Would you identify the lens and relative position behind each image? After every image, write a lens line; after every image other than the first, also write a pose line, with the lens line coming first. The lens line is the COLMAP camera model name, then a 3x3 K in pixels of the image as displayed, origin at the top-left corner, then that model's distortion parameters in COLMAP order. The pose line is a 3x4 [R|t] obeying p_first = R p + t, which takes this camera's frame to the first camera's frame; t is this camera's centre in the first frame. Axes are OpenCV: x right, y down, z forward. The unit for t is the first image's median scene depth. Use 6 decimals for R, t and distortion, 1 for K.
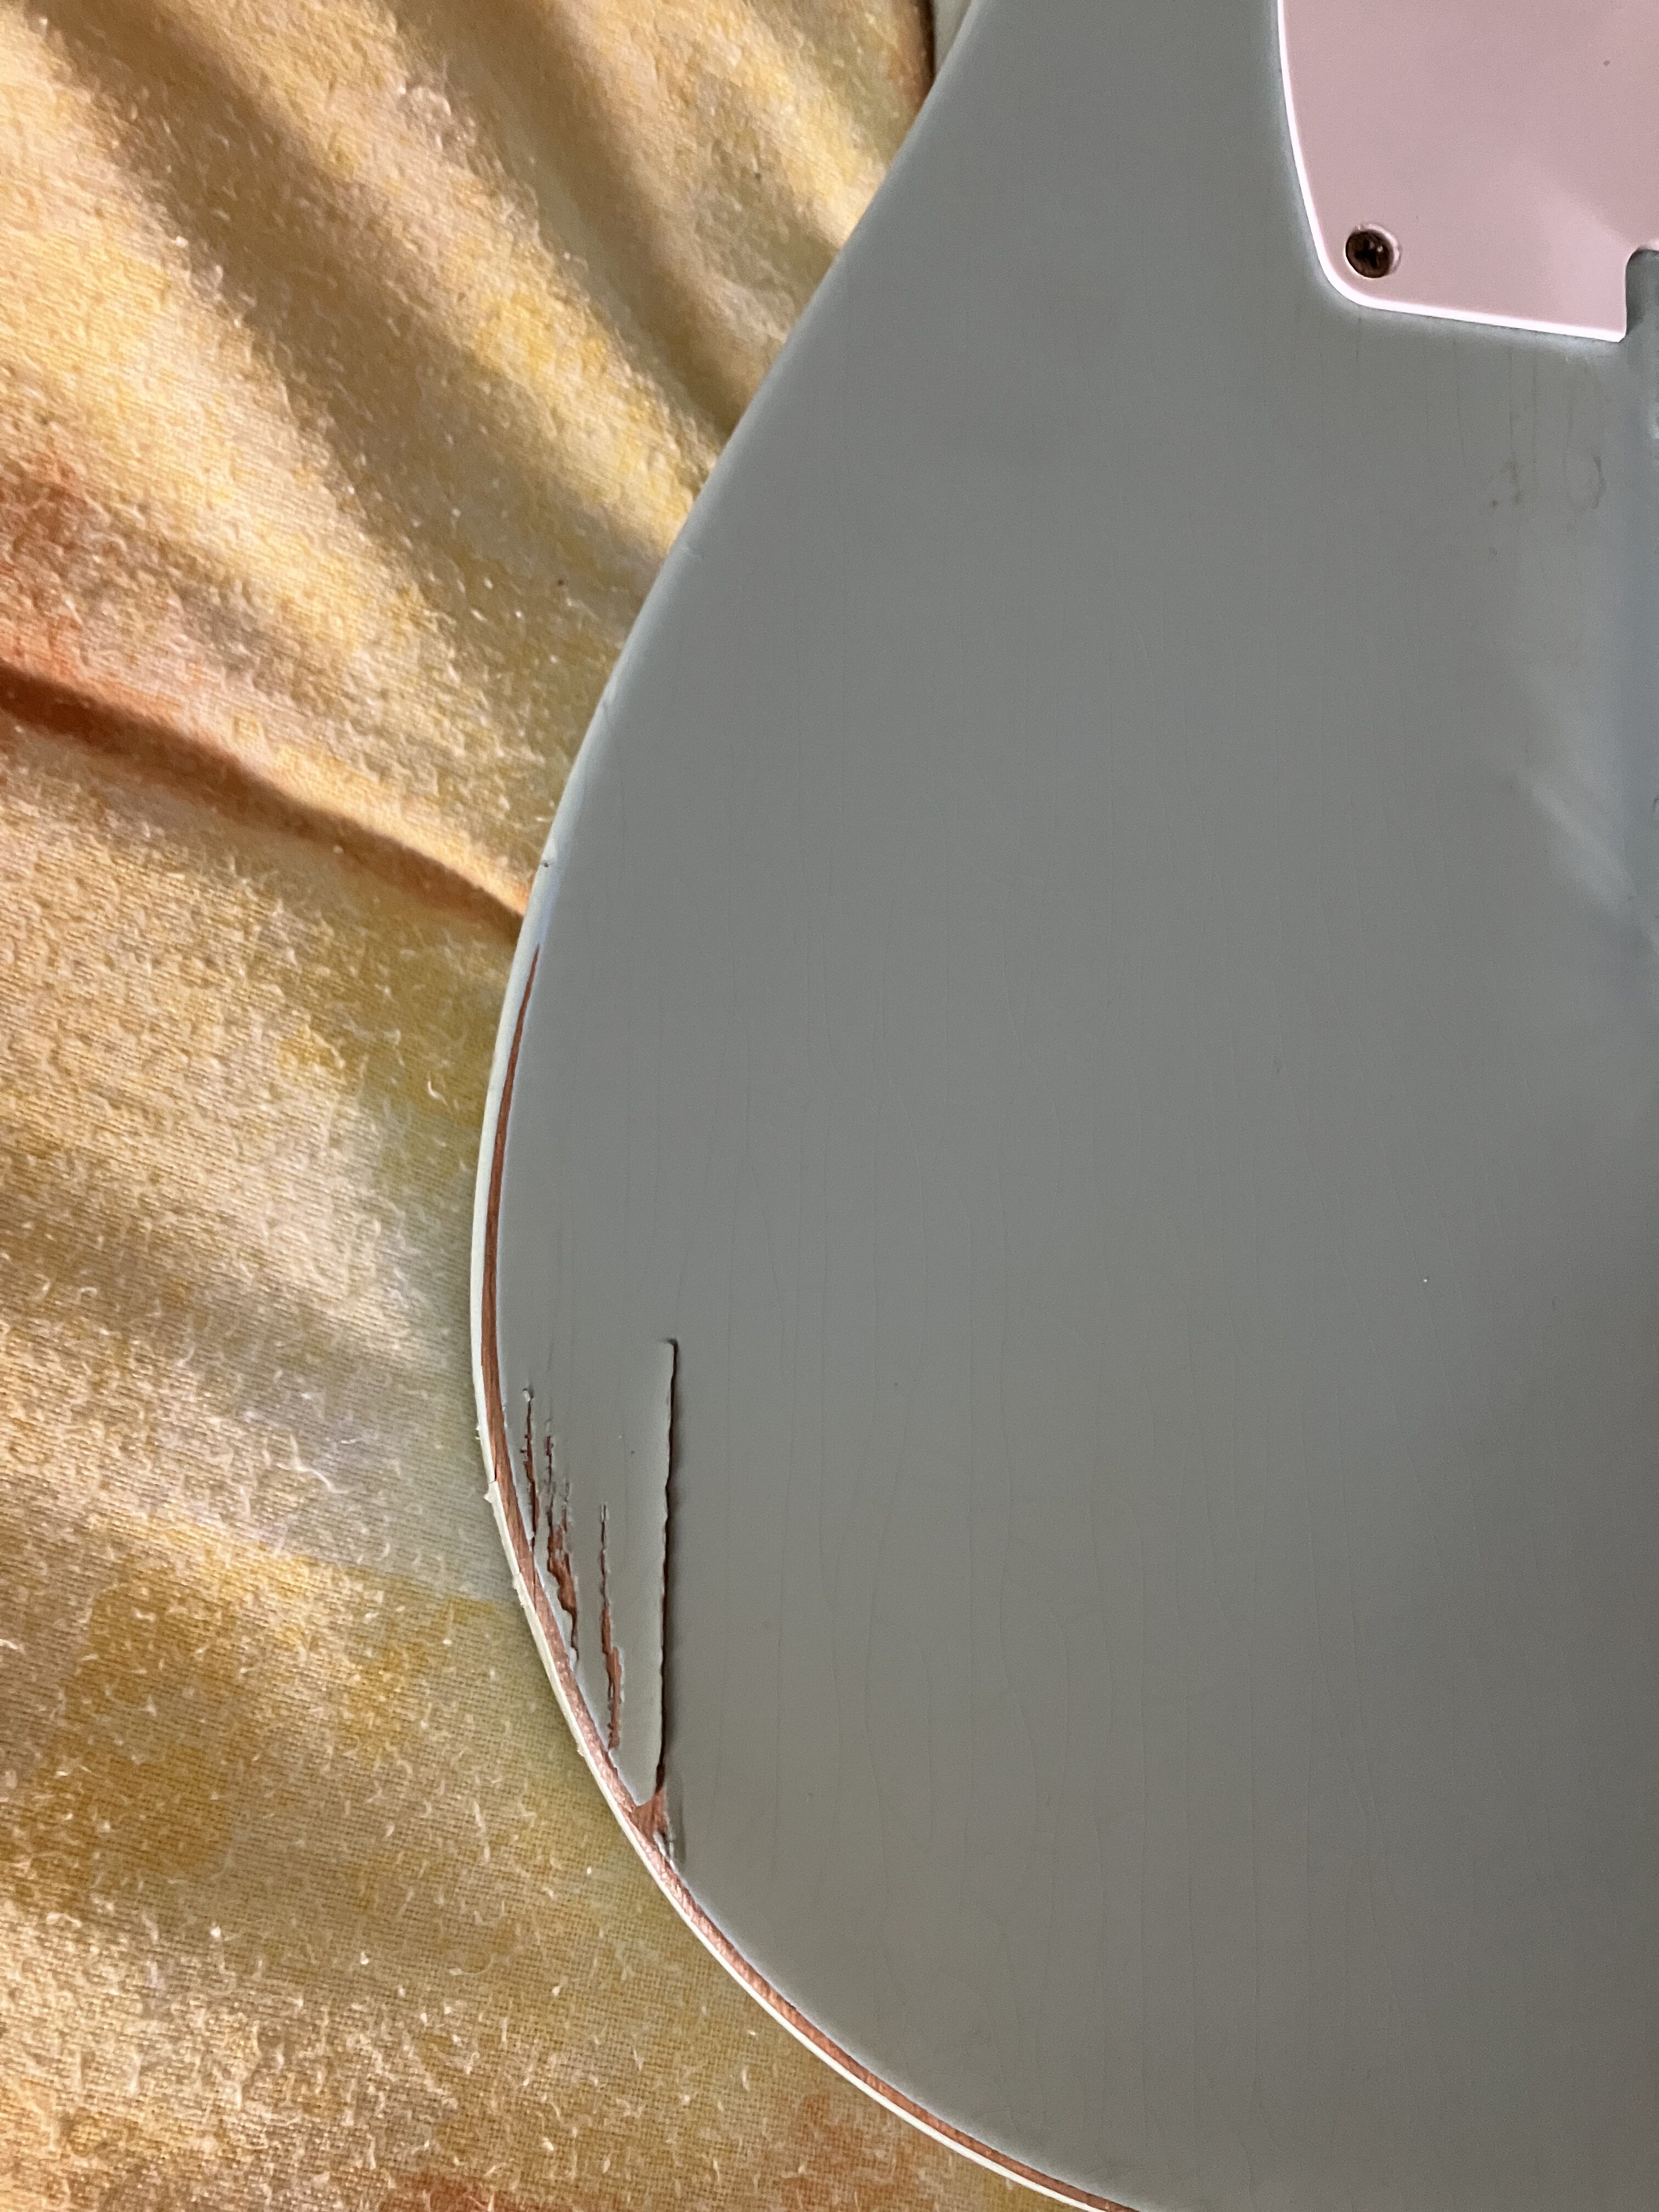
lens RADIAL K [[1835.4, 0, 810.6], [0, 1835.4, 1112.9], [0, 0, 1]] dist [0.001724, 0.042896]
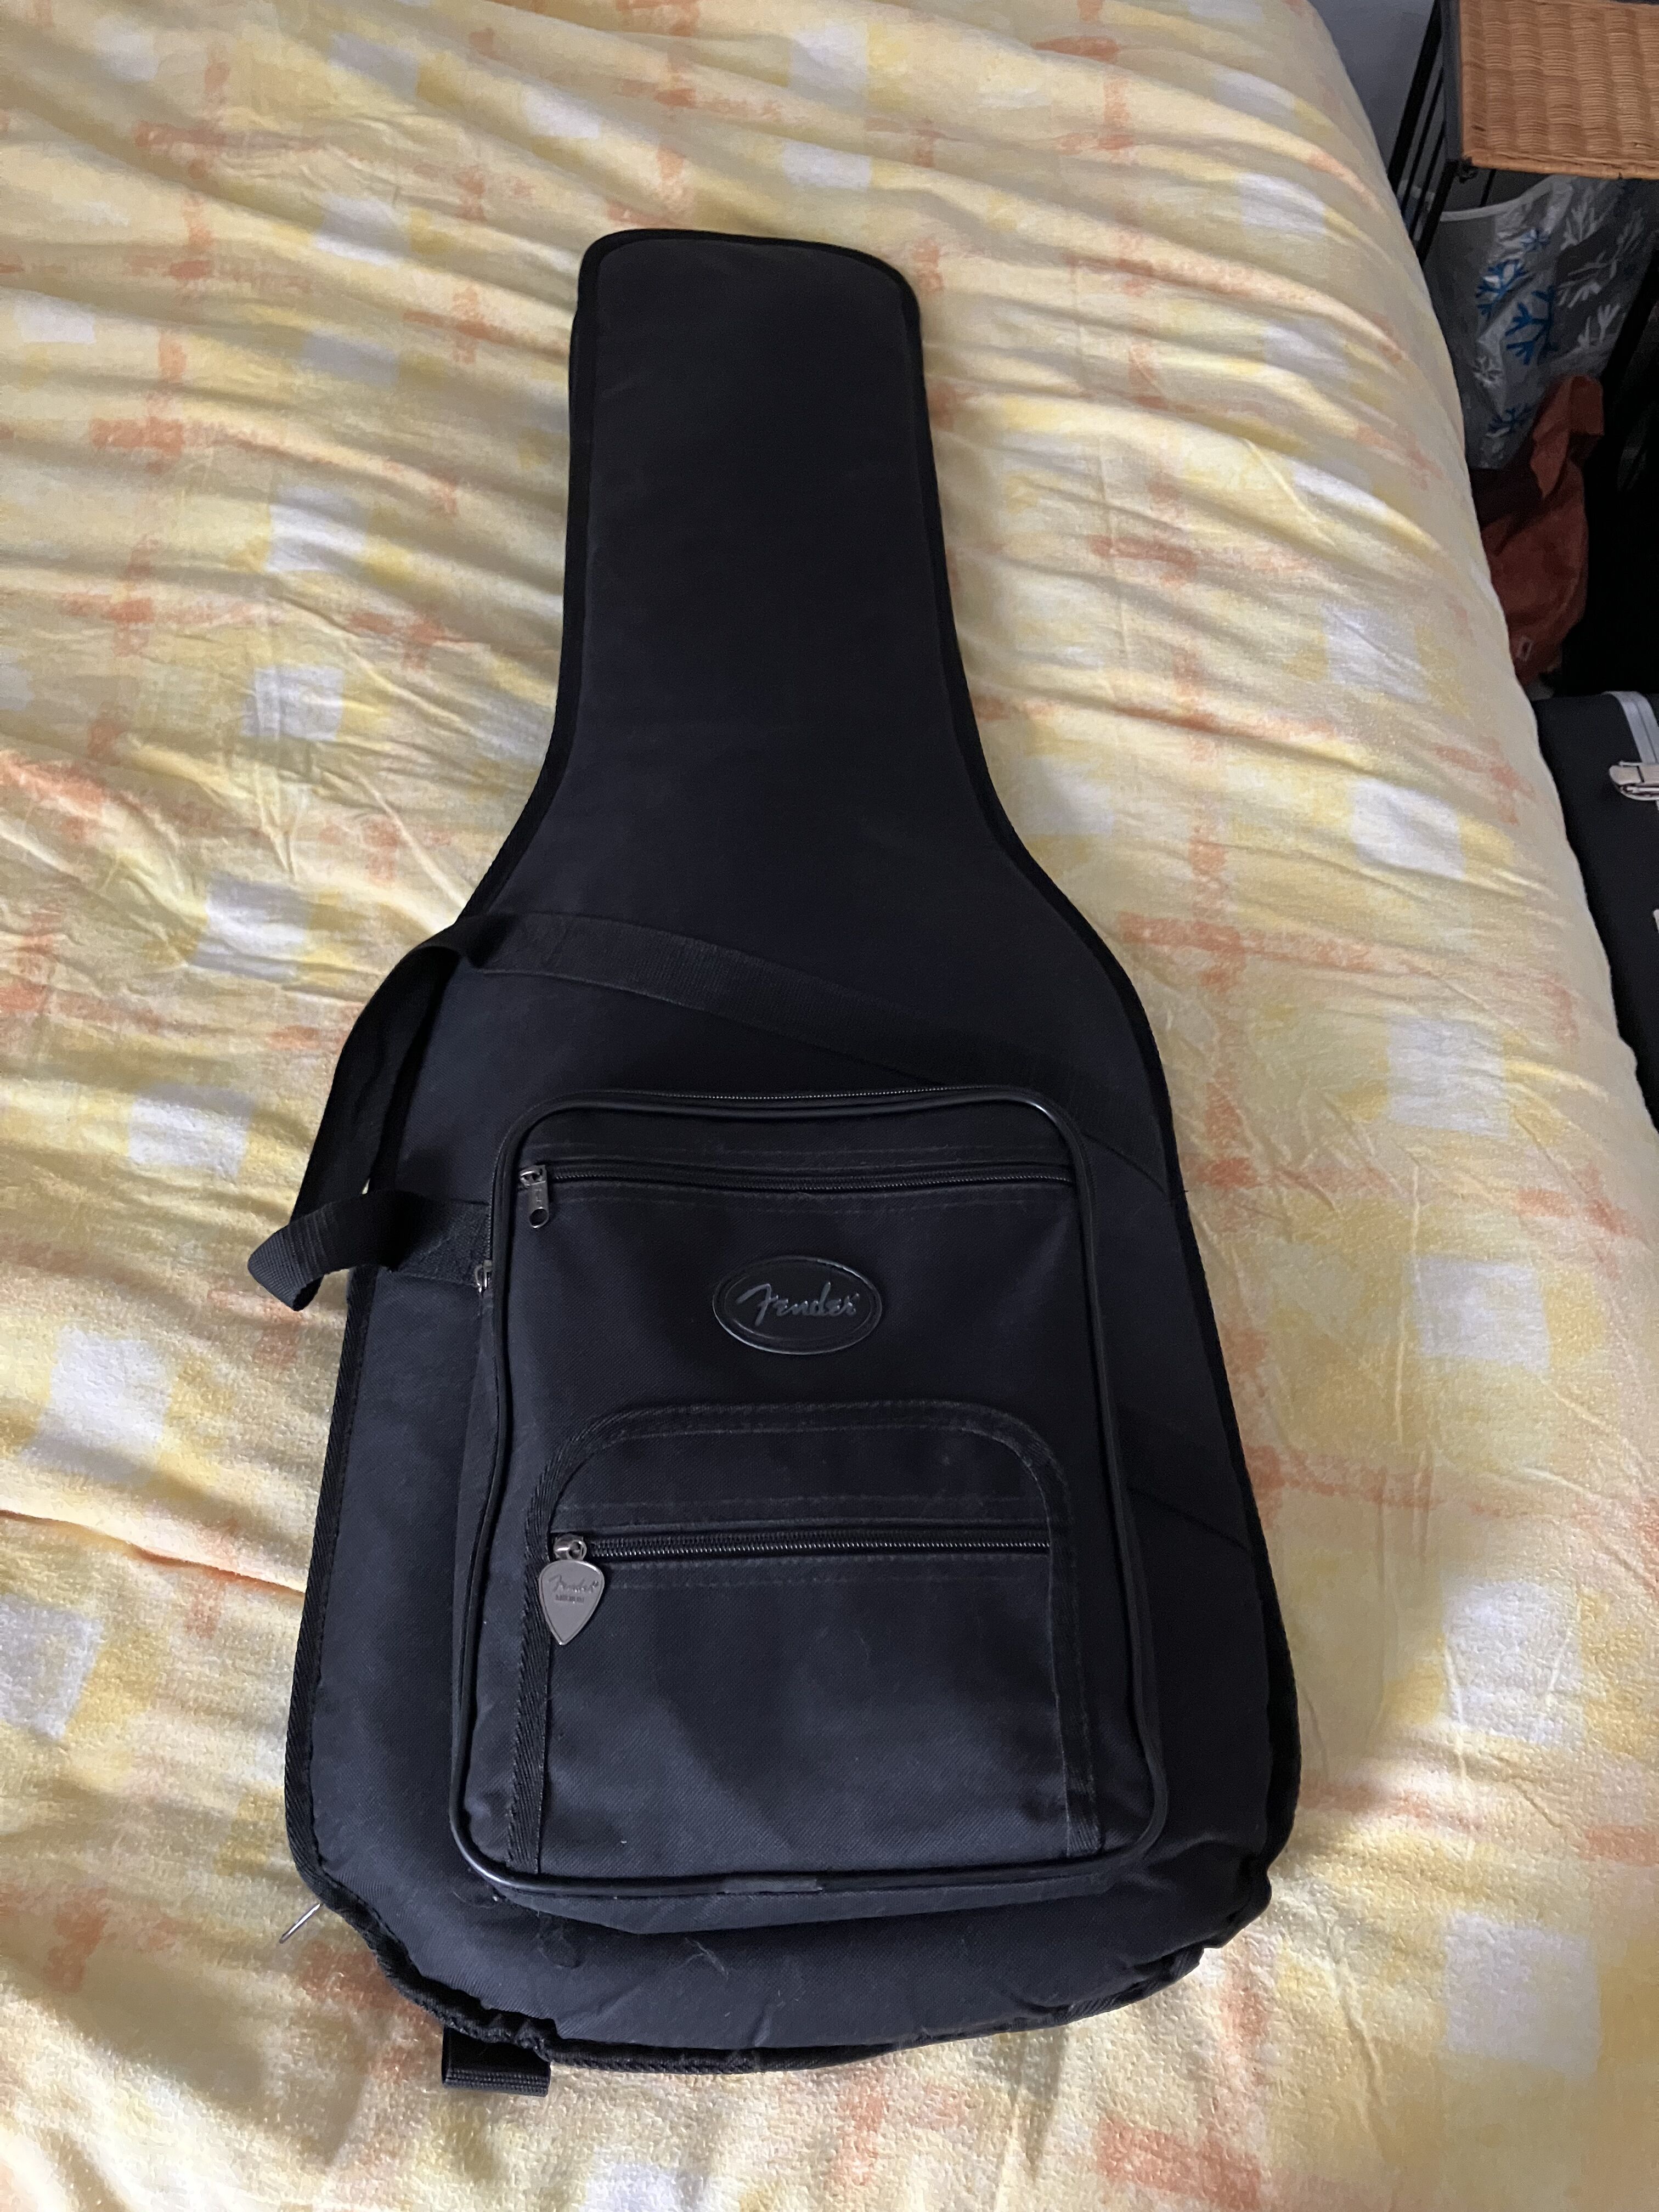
lens RADIAL K [[1835.4, 0, 853.2], [0, 1835.4, 1117.3], [0, 0, 1]] dist [0.001724, 0.042896]
pose [[0.983635, -0.140593, -0.112673, 1.465393], [0.085534, 0.914792, -0.394766, 0.557644], [0.158574, 0.378668, 0.911847, -2.750185]]
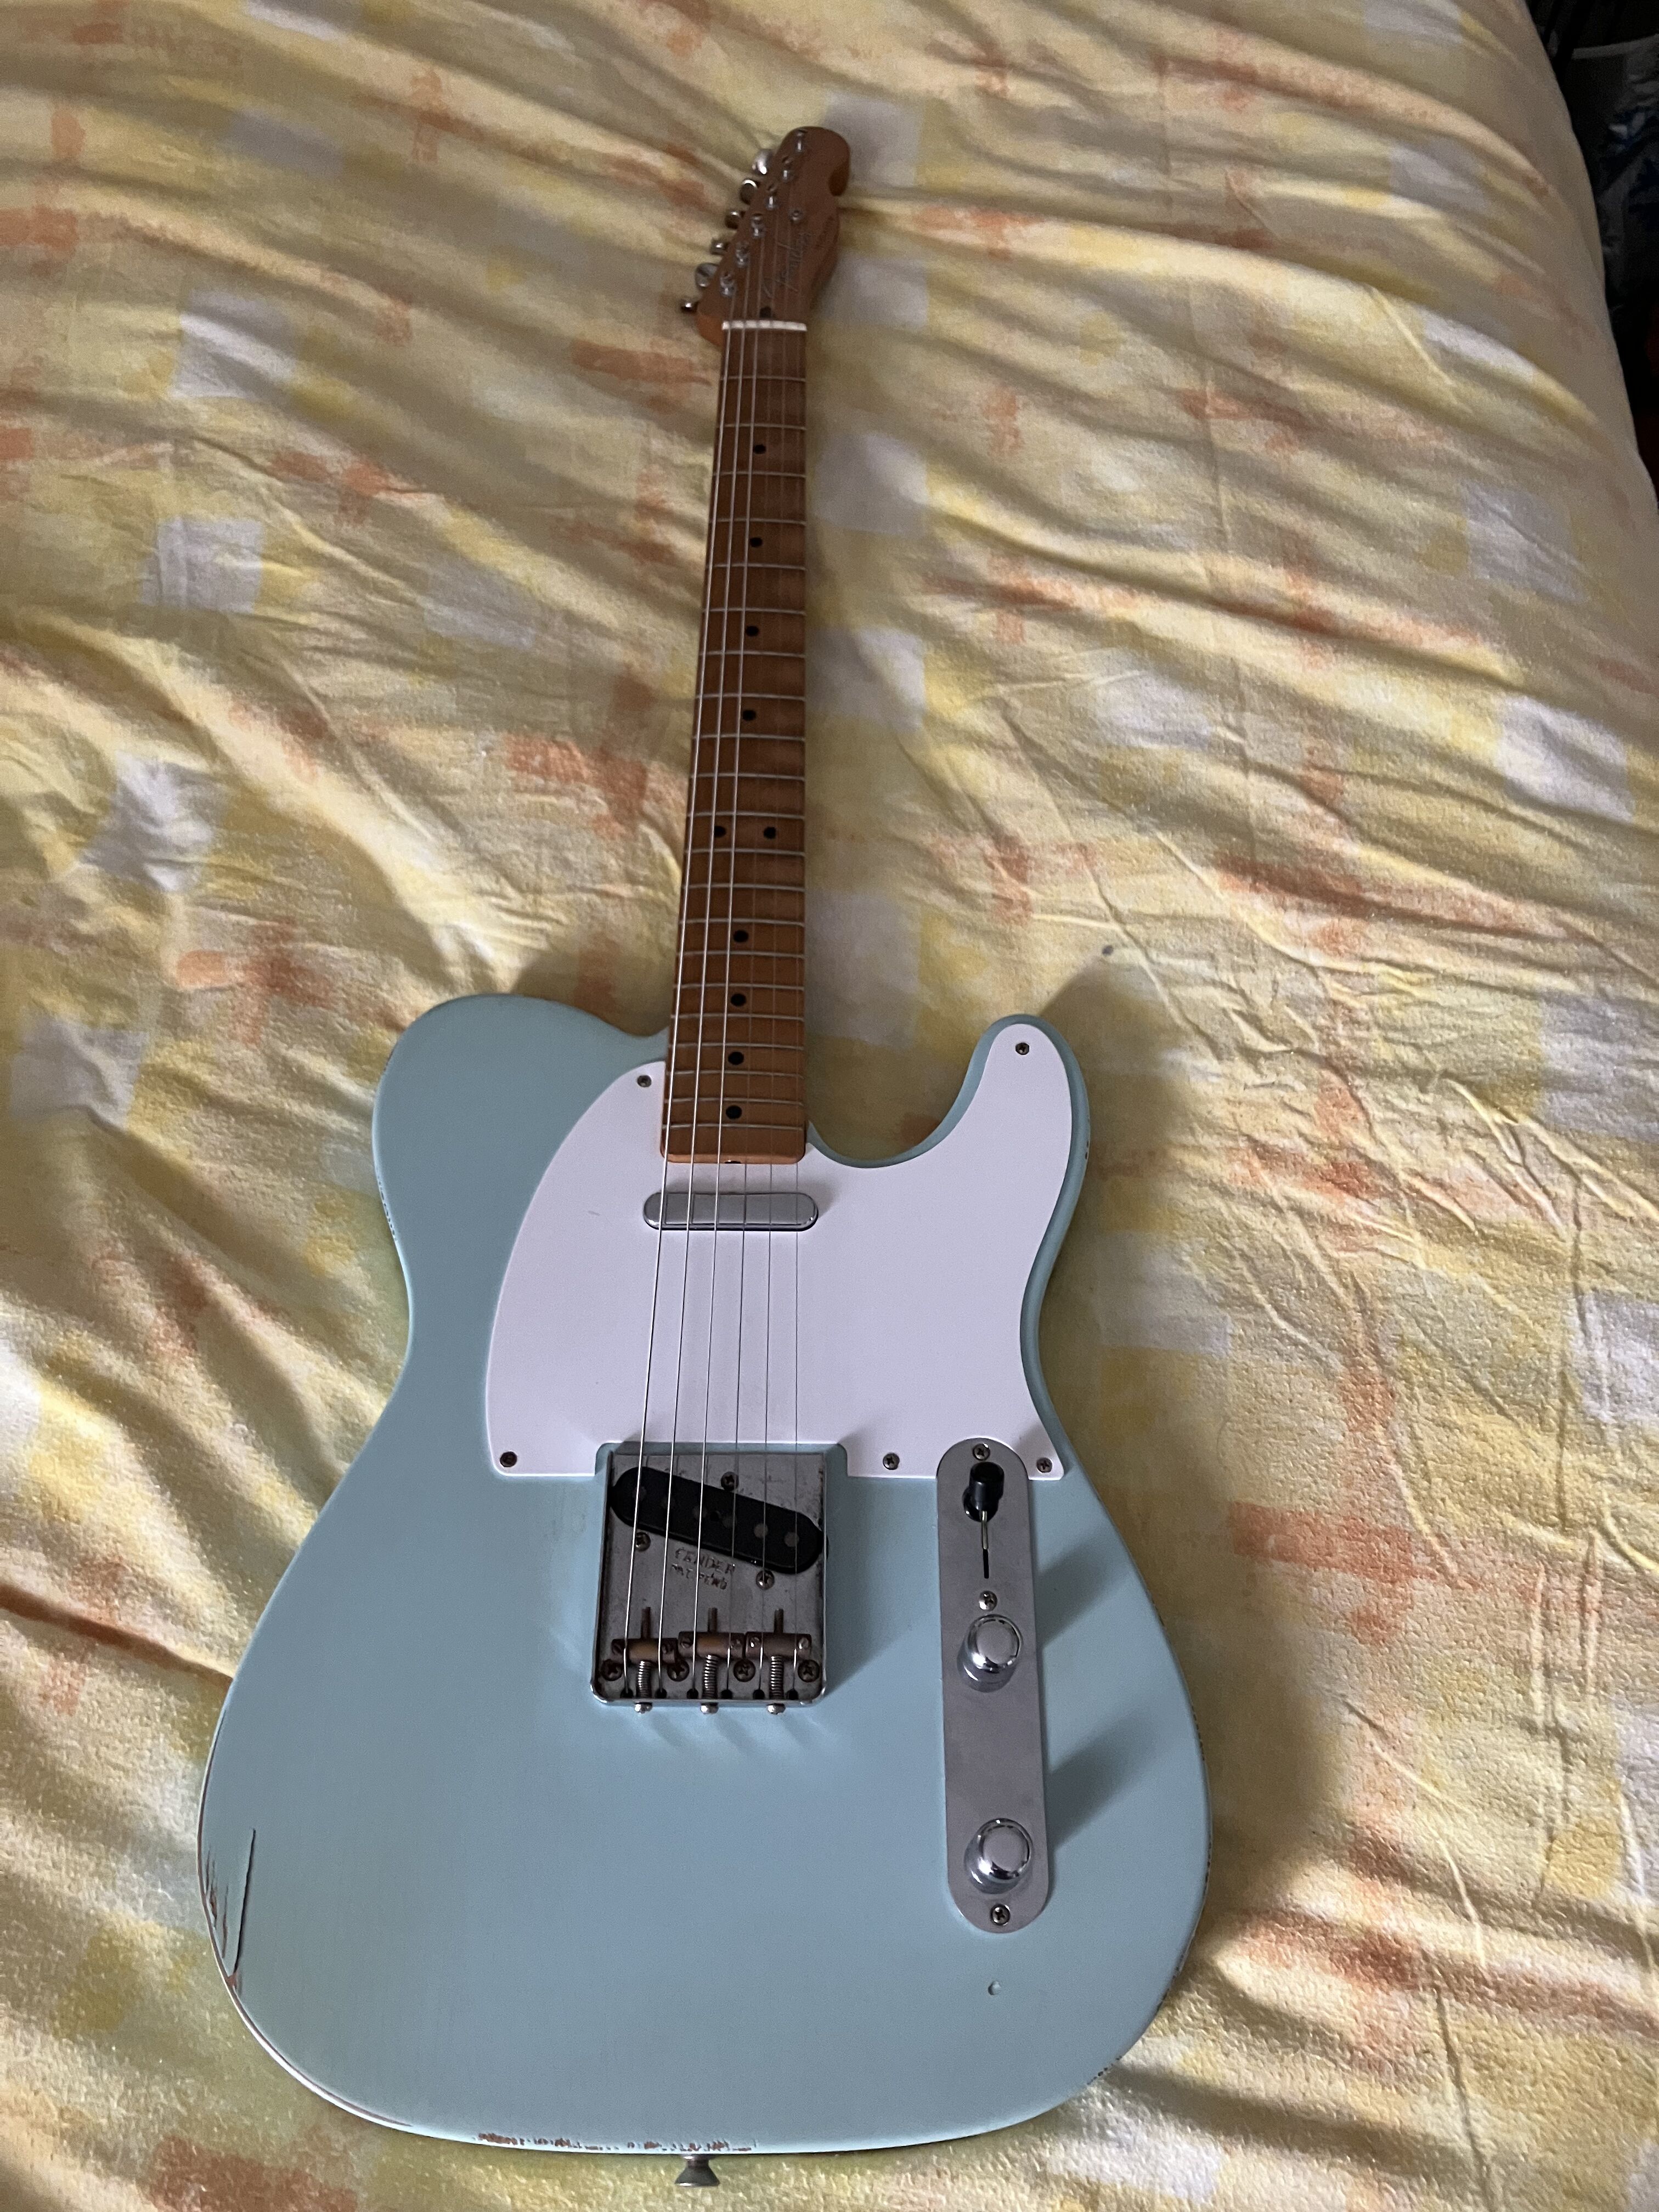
lens RADIAL K [[1835.4, 0, 812.5], [0, 1835.4, 1111.0], [0, 0, 1]] dist [0.001724, 0.042896]
pose [[0.986695, -0.107592, -0.121885, 1.283375], [0.056531, 0.929965, -0.363276, 0.159408], [0.152435, 0.351553, 0.923674, -2.083840]]
